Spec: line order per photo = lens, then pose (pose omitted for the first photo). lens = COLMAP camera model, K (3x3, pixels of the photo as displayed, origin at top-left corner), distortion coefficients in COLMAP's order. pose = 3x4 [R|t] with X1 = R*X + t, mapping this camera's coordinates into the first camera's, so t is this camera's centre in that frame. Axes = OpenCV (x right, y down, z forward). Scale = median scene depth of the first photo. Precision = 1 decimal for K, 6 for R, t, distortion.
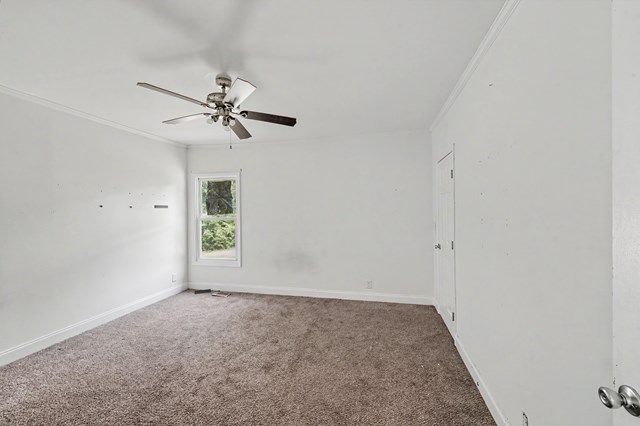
lens RADIAL K [[261.9, 0, 315.6], [0, 261.9, 213.5], [0, 0, 1]] dist [0.002938, -0.002152]
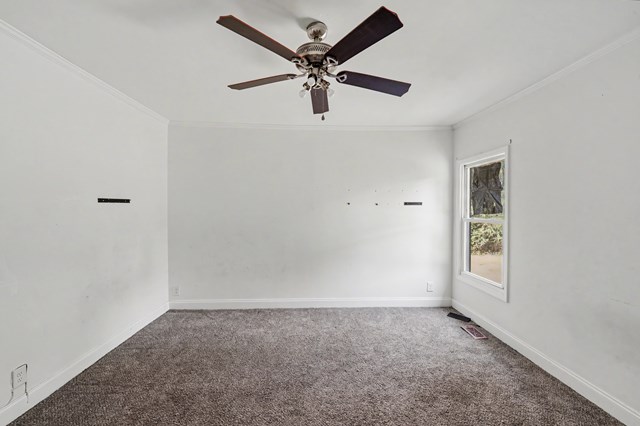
lens RADIAL K [[261.9, 0, 316.7], [0, 261.9, 212.9], [0, 0, 1]] dist [0.002938, -0.002152]
pose [[0.261547, 0.023911, -0.964894, 0.178698], [-0.013939, 0.999682, 0.020995, -0.008447], [0.965090, 0.007959, 0.261797, 0.416075]]
